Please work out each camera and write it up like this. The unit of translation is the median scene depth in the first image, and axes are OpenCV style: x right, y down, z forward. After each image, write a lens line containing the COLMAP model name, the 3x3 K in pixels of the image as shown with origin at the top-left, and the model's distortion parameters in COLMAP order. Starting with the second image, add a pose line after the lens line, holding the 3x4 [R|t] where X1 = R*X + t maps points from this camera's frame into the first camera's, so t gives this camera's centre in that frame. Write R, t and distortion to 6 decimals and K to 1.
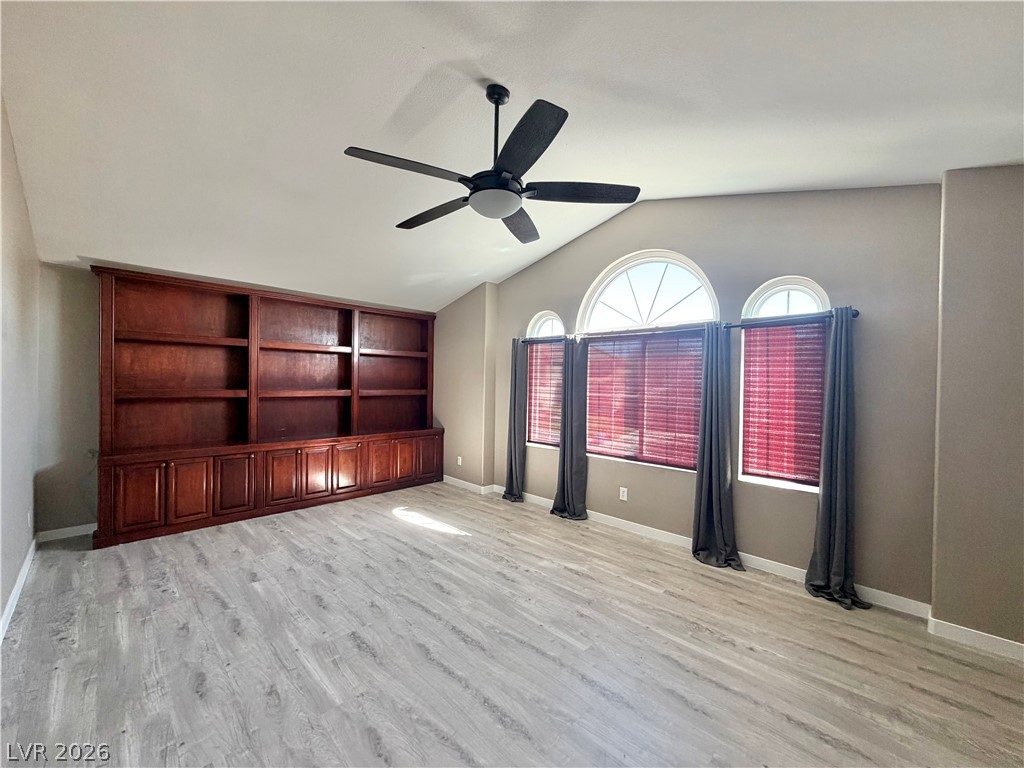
lens RADIAL K [[408.9, 0, 510.0], [0, 408.9, 382.3], [0, 0, 1]] dist [0.000793, -0.000160]
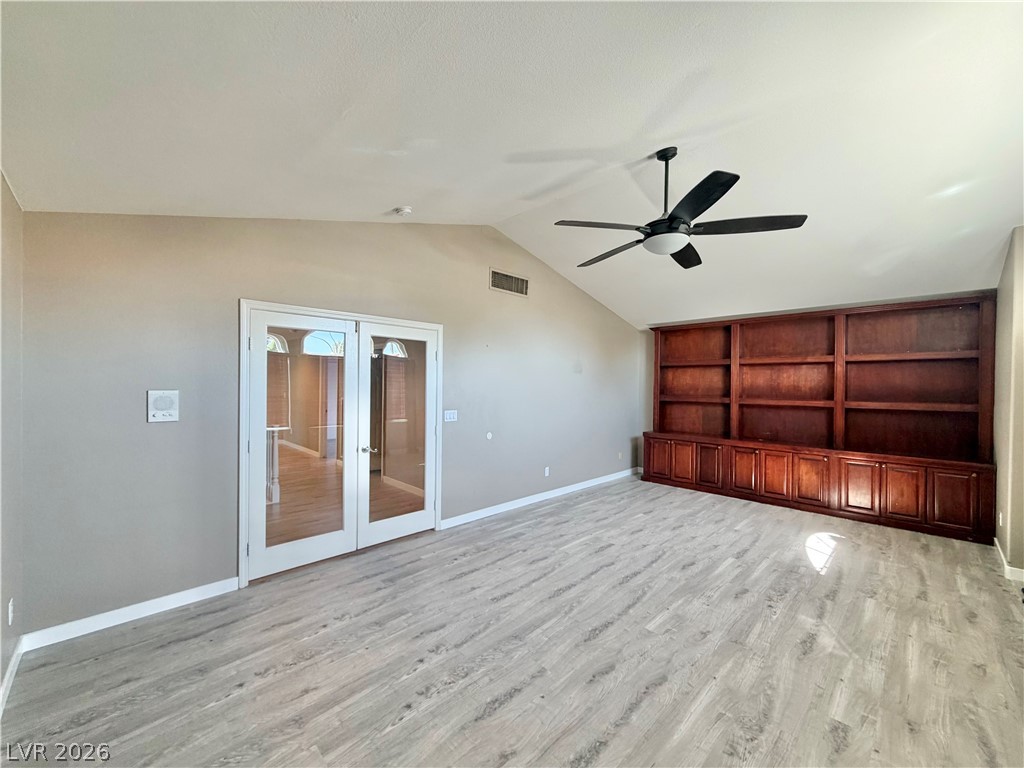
lens RADIAL K [[408.9, 0, 510.2], [0, 408.9, 386.0], [0, 0, 1]] dist [0.000793, -0.000160]
pose [[-0.017225, -0.011915, -0.999781, 0.800124], [-0.007584, 0.999902, -0.011786, 0.001061], [0.999823, 0.007379, -0.017313, 0.385729]]
